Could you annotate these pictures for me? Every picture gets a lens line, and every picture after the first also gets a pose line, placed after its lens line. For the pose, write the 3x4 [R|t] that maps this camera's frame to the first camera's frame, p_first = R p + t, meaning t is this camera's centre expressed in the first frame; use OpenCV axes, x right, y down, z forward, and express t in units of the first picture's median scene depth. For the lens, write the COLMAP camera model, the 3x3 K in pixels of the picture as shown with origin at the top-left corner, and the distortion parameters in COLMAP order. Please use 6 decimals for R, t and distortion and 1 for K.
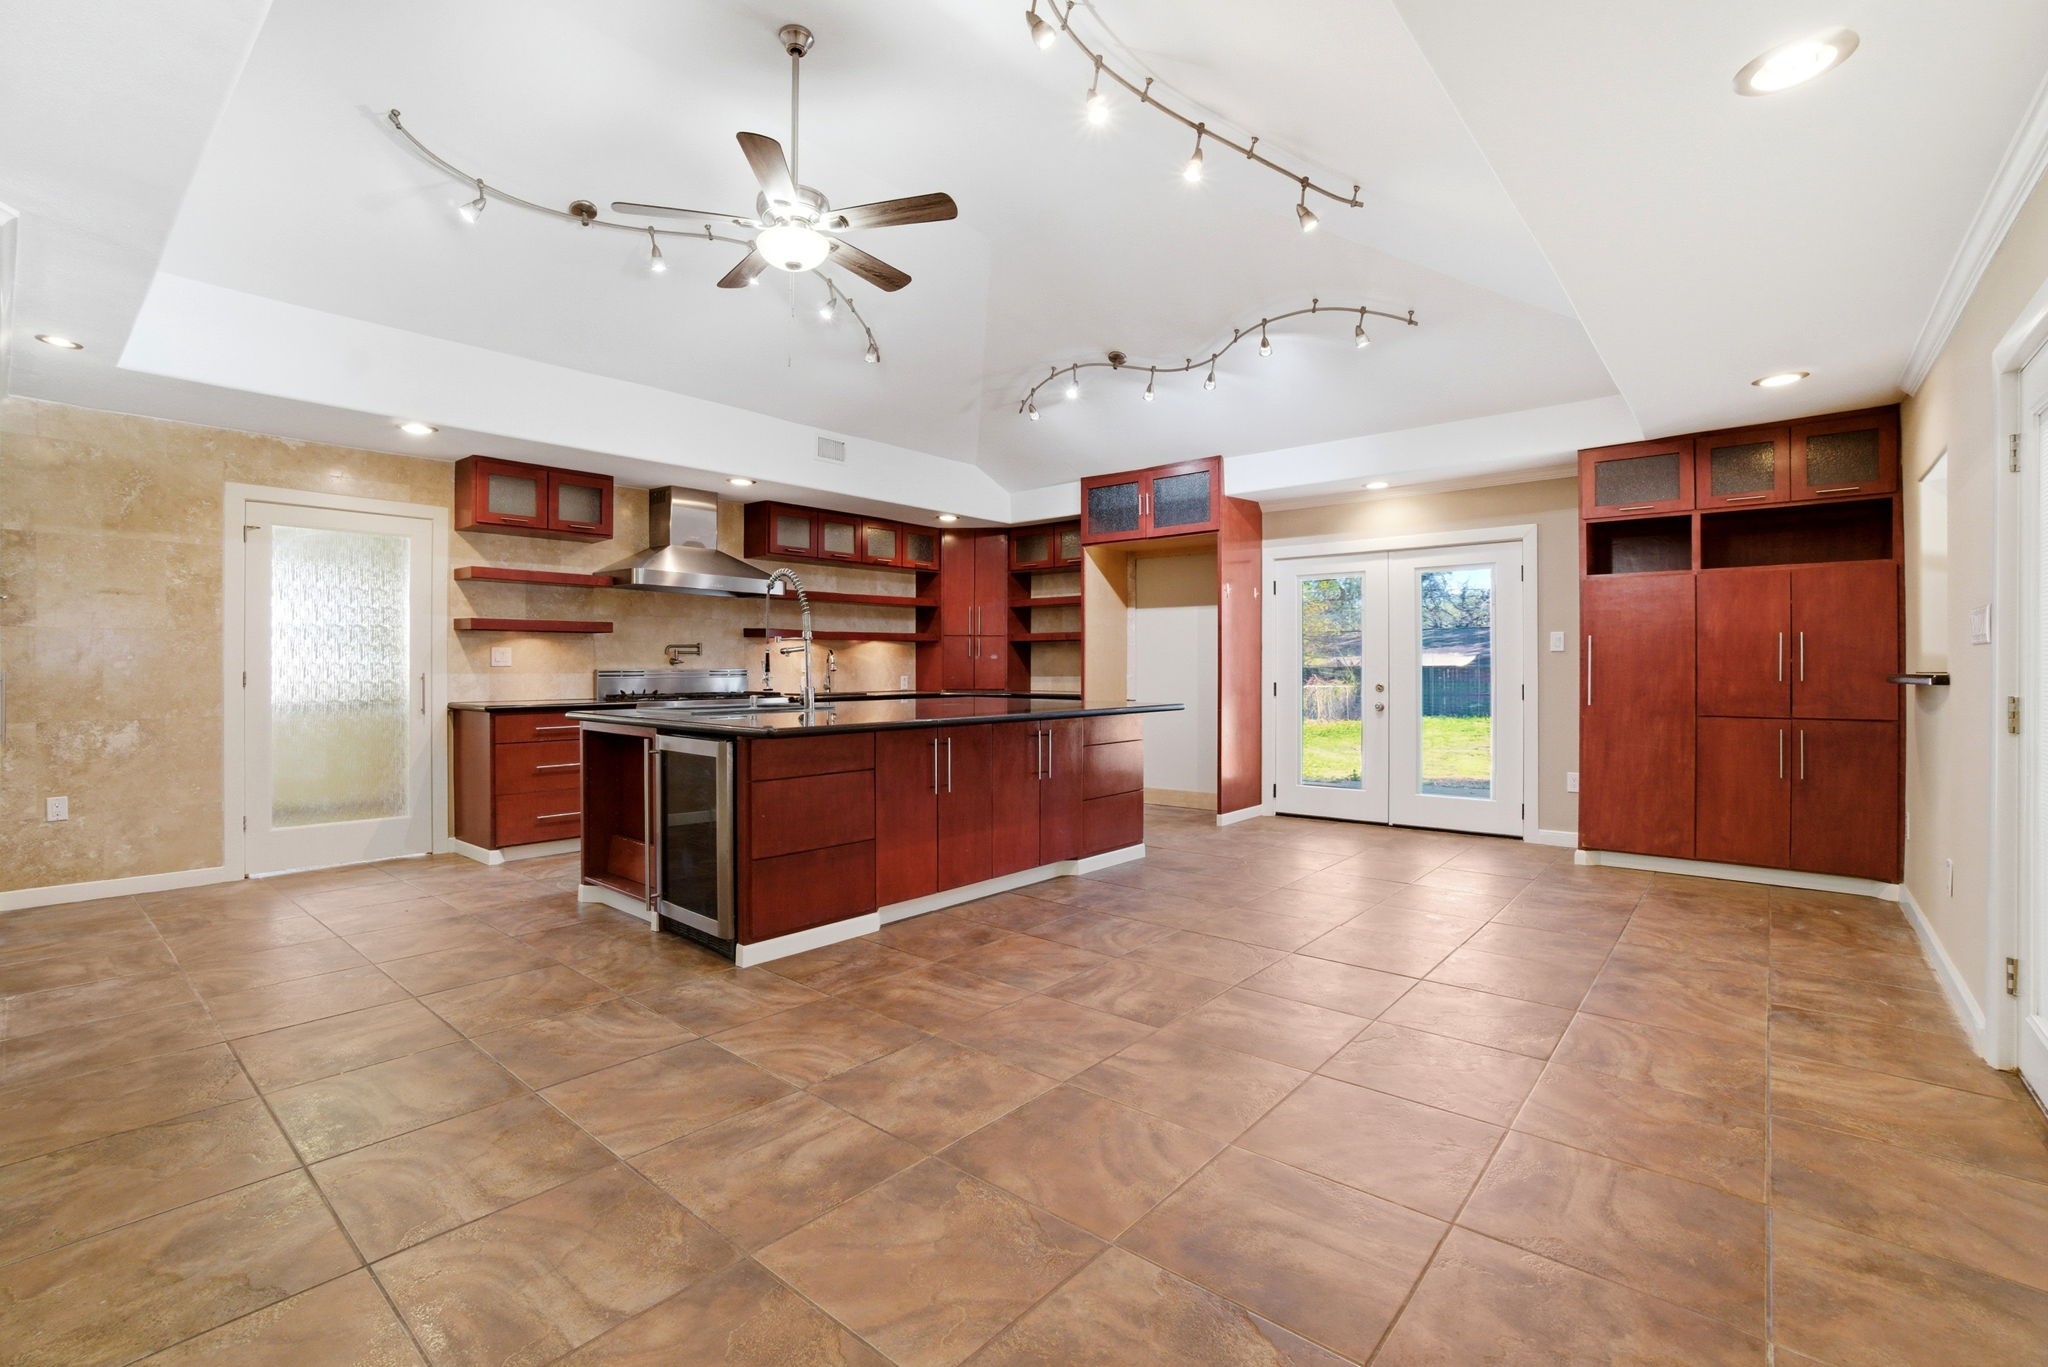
lens RADIAL K [[902.4, 0, 1012.9], [0, 902.4, 689.0], [0, 0, 1]] dist [-0.003381, 0.001826]
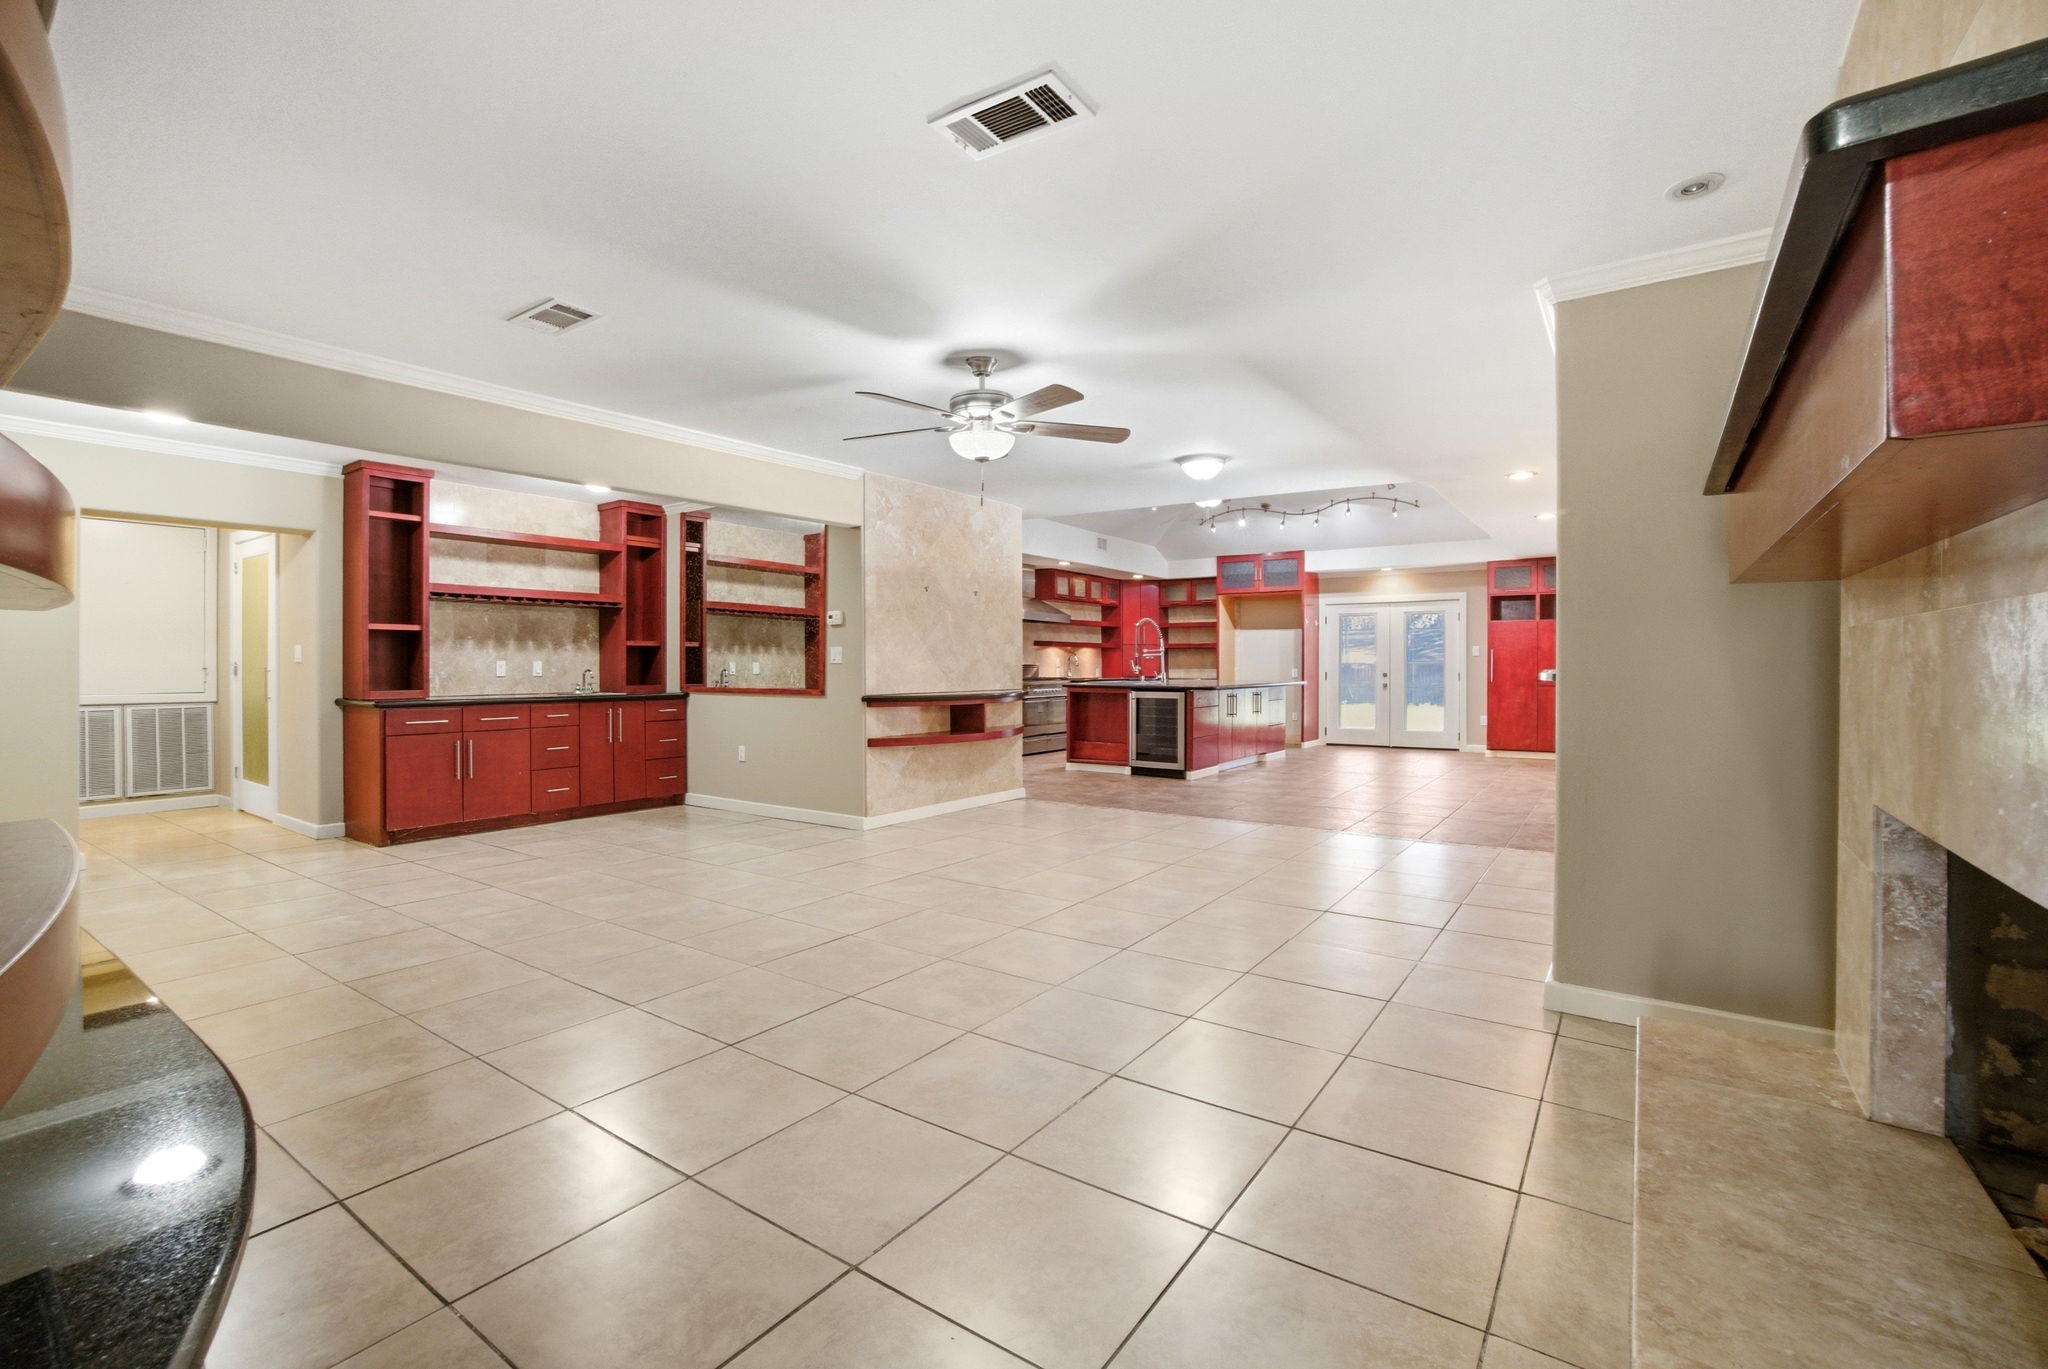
lens RADIAL K [[902.4, 0, 1028.8], [0, 902.4, 672.0], [0, 0, 1]] dist [-0.003381, 0.001826]
pose [[0.991639, -0.000328, 0.129042, -0.536419], [0.002356, 0.999876, -0.015564, 0.019994], [-0.129021, 0.015738, 0.991517, -0.723643]]
